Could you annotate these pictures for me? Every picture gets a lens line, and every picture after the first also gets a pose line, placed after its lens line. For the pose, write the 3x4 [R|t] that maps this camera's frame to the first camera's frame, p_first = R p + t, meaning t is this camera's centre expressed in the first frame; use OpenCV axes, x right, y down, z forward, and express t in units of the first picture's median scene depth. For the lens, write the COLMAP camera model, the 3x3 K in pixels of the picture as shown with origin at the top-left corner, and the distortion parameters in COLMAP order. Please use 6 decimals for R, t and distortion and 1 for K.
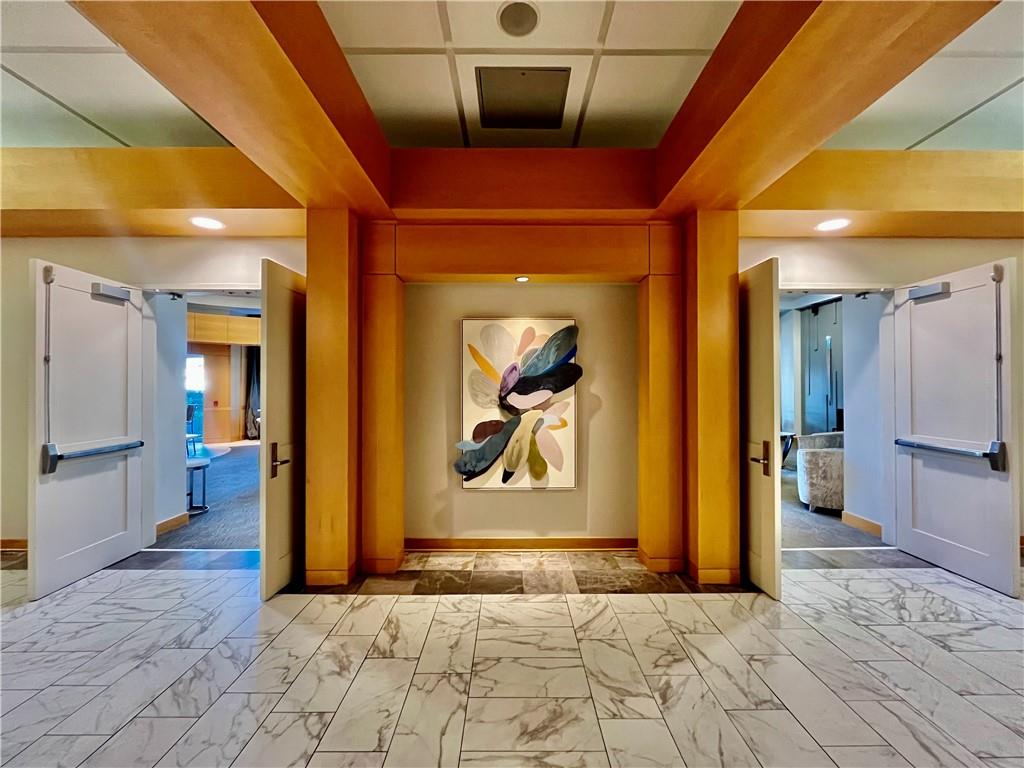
lens RADIAL K [[415.8, 0, 515.3], [0, 415.8, 386.7], [0, 0, 1]] dist [-0.001497, -0.000477]
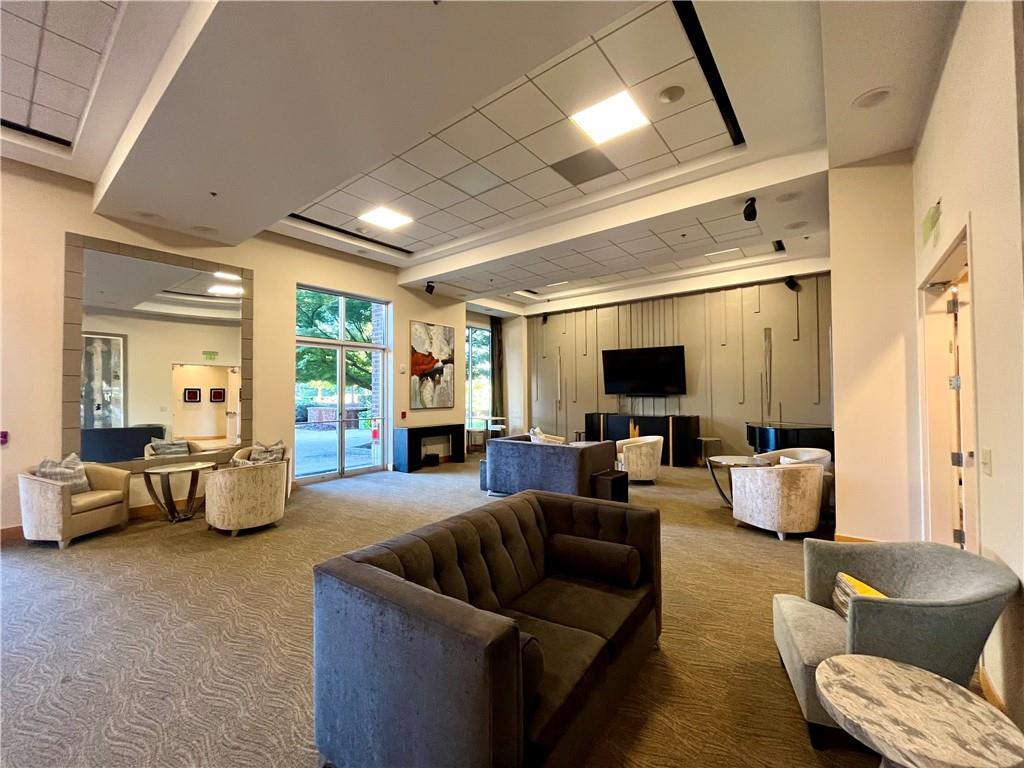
lens RADIAL K [[415.8, 0, 511.1], [0, 415.8, 385.3], [0, 0, 1]] dist [-0.001497, -0.000477]
pose [[0.629593, 0.012388, 0.776826, -0.126959], [0.004755, 0.999793, -0.019798, 0.001001], [-0.776910, 0.016159, 0.629404, 0.401025]]
